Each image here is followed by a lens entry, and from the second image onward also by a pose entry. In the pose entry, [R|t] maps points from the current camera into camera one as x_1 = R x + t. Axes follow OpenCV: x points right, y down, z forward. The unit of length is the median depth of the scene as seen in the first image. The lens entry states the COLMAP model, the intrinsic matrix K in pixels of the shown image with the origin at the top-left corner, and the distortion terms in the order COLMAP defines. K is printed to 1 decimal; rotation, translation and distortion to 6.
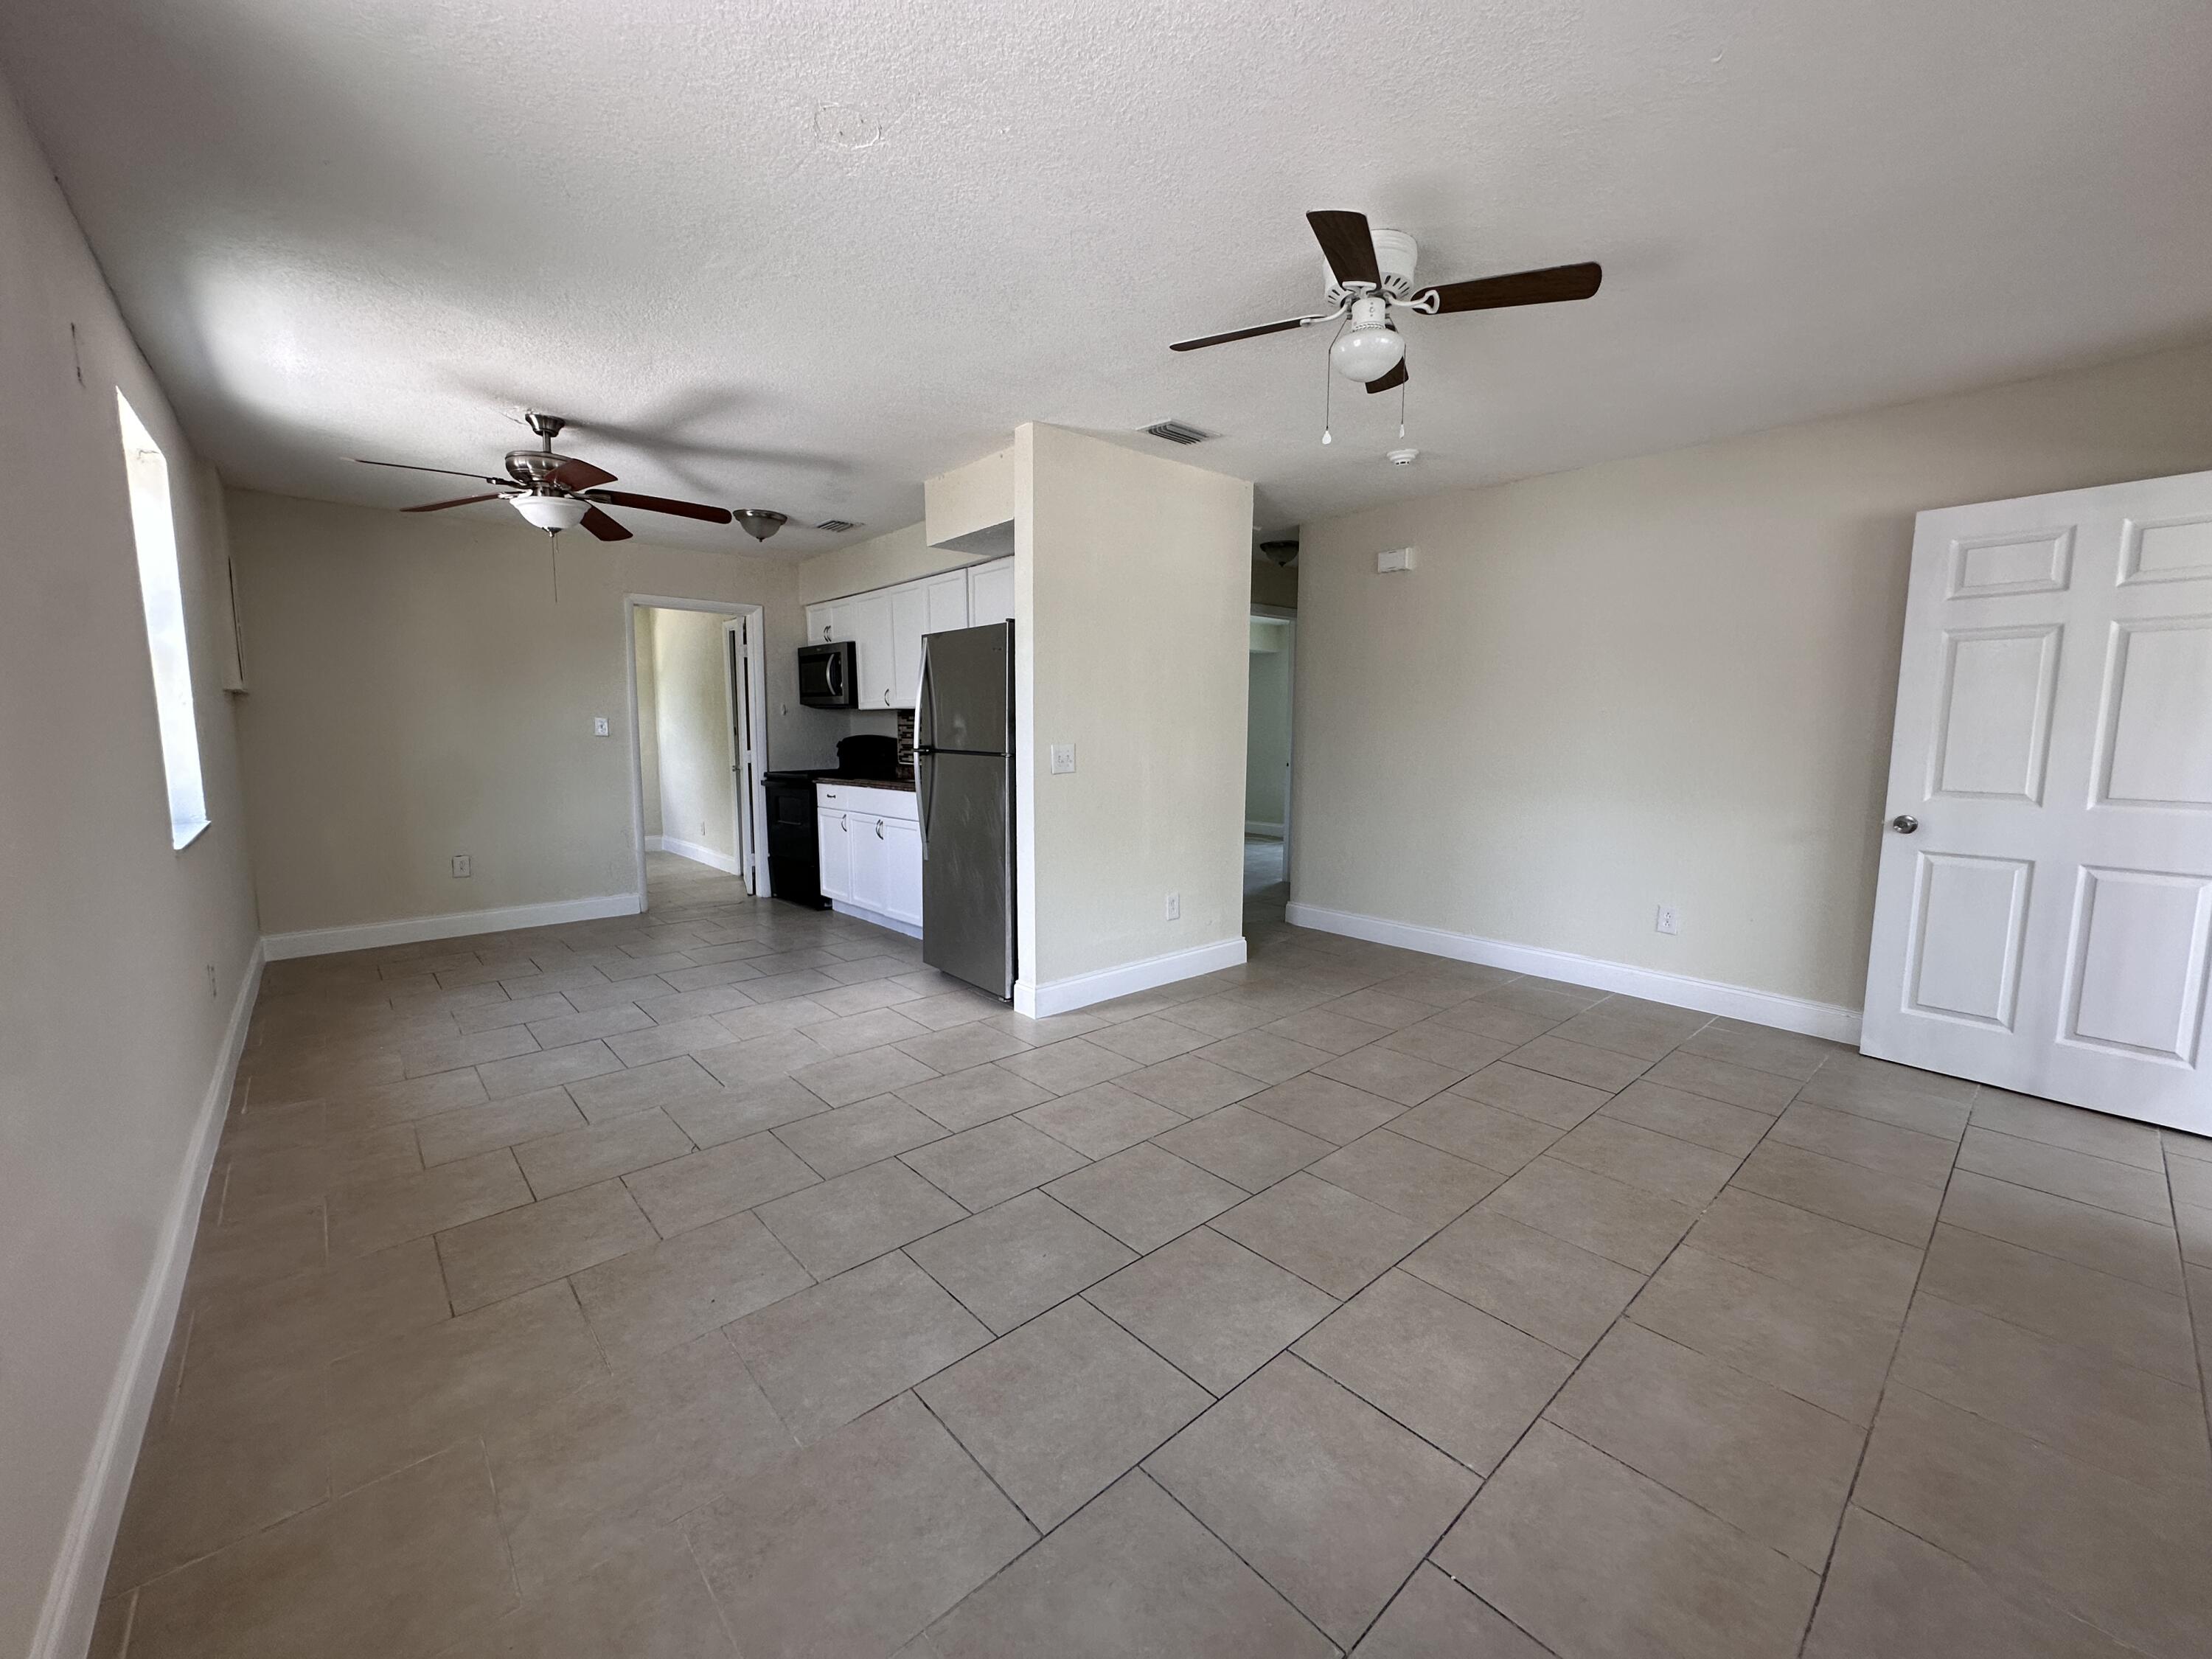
lens RADIAL K [[882.6, 0, 1114.1], [0, 882.6, 828.9], [0, 0, 1]] dist [-0.000915, 0.000370]
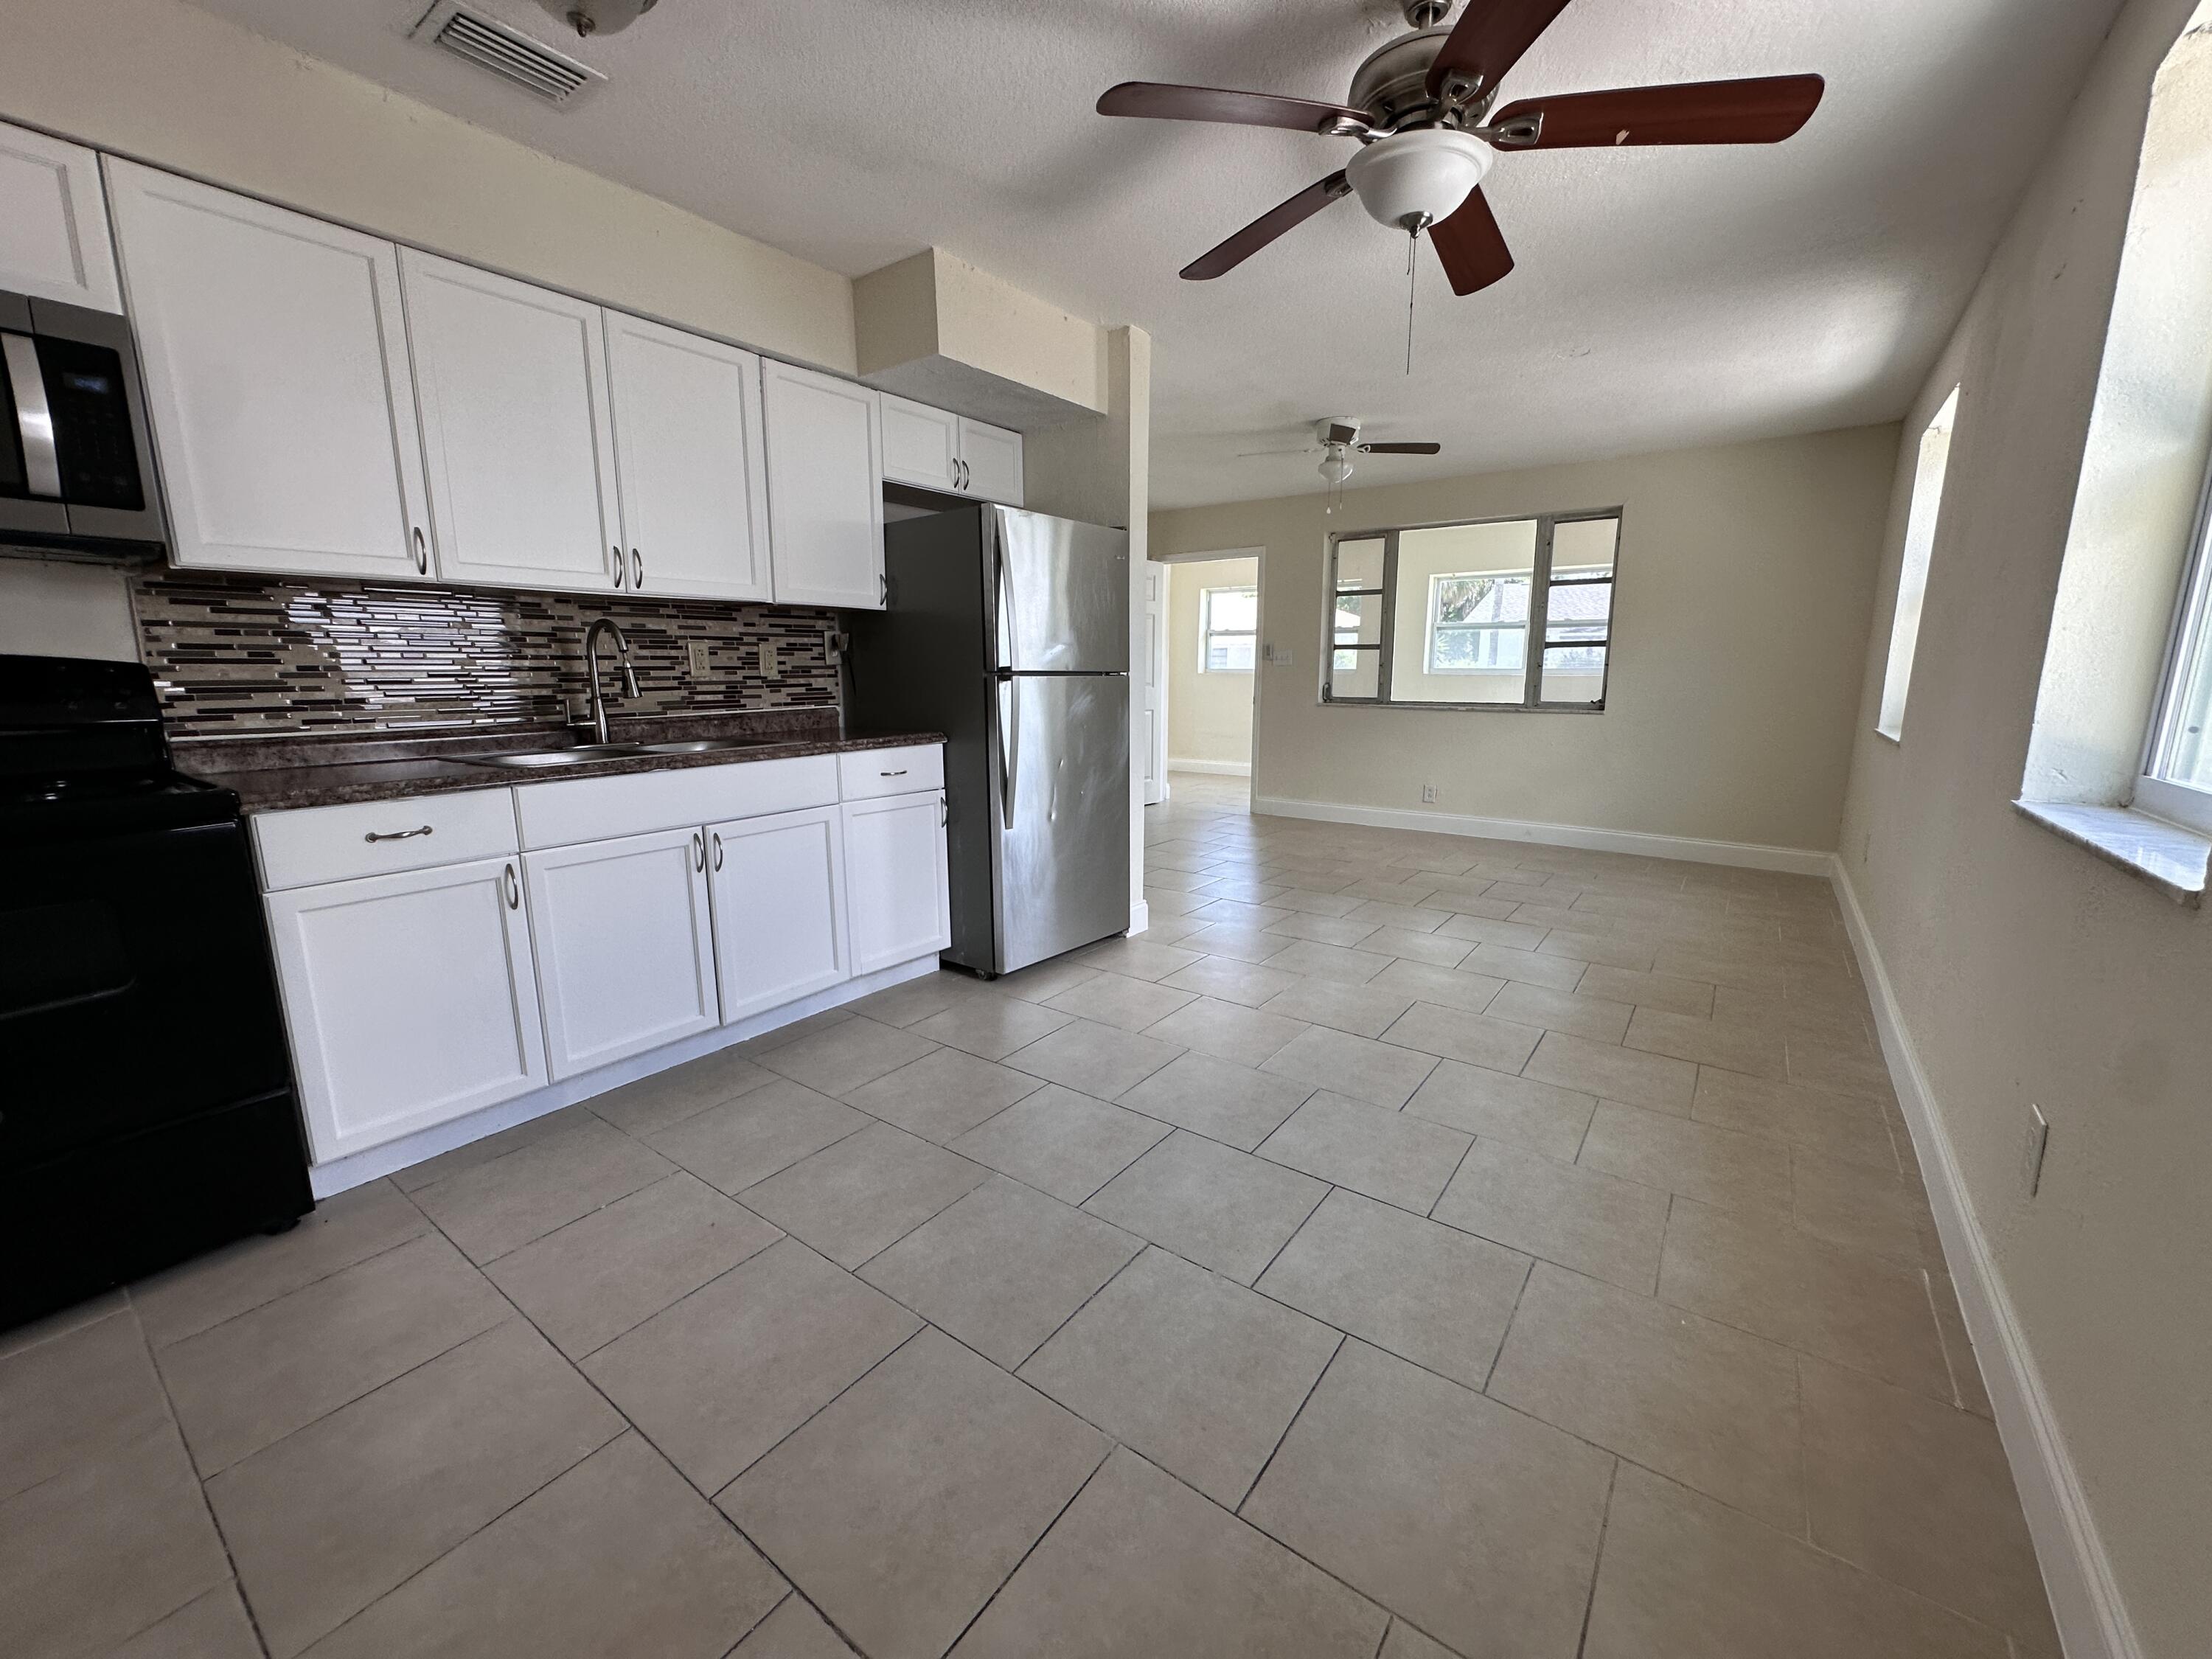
lens RADIAL K [[882.6, 0, 1109.0], [0, 882.6, 833.9], [0, 0, 1]] dist [-0.000915, 0.000370]
pose [[-0.210221, -0.173777, 0.962086, -1.100794], [0.116968, 0.972537, 0.201223, -0.113885], [-0.970631, 0.154835, -0.184122, 1.265478]]
